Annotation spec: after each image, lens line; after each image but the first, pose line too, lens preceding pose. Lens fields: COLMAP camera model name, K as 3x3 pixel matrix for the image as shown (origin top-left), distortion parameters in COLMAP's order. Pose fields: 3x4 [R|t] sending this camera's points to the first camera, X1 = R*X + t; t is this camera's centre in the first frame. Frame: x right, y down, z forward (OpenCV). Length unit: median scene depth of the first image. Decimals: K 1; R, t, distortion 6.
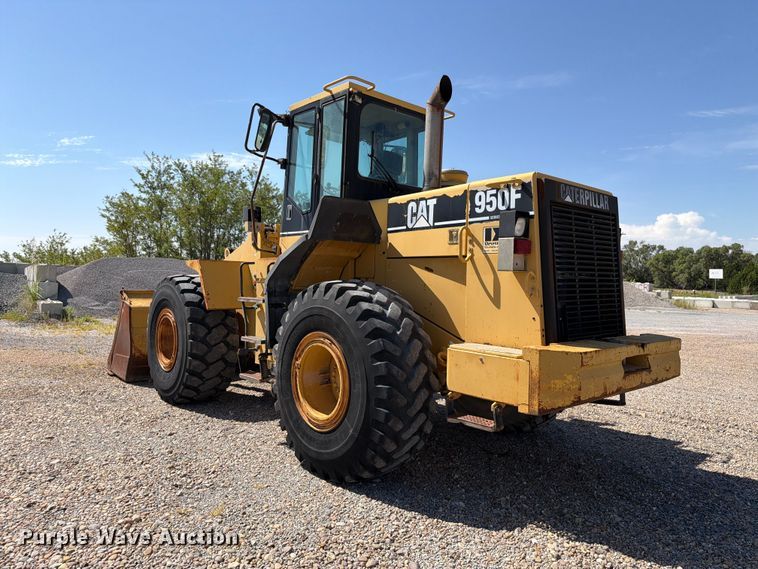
lens RADIAL K [[535.2, 0, 379.0], [0, 535.2, 284.5], [0, 0, 1]] dist [0.108973, -0.160372]
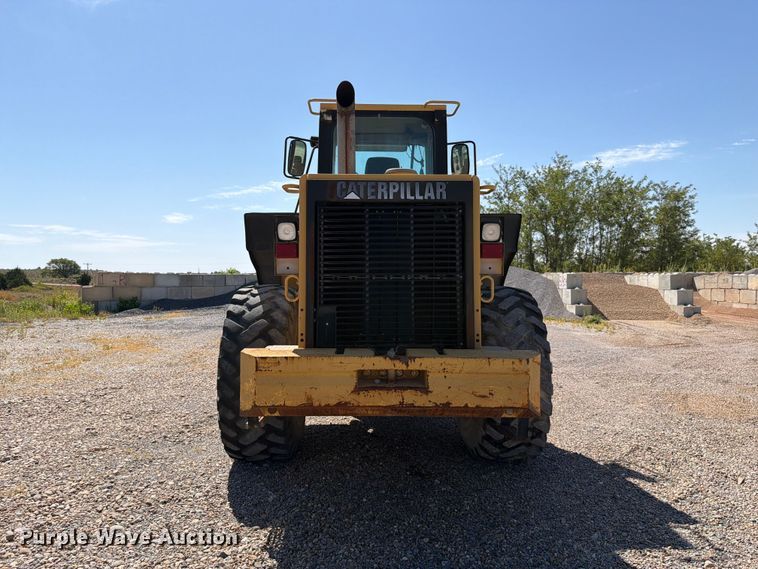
lens RADIAL K [[539.5, 0, 379.0], [0, 539.5, 284.5], [0, 0, 1]] dist [0.112440, -0.167430]
pose [[0.745793, -0.007113, -0.666140, 0.119328], [0.003105, 0.999969, -0.007201, 0.000055], [0.666171, 0.003302, 0.745792, 0.040590]]
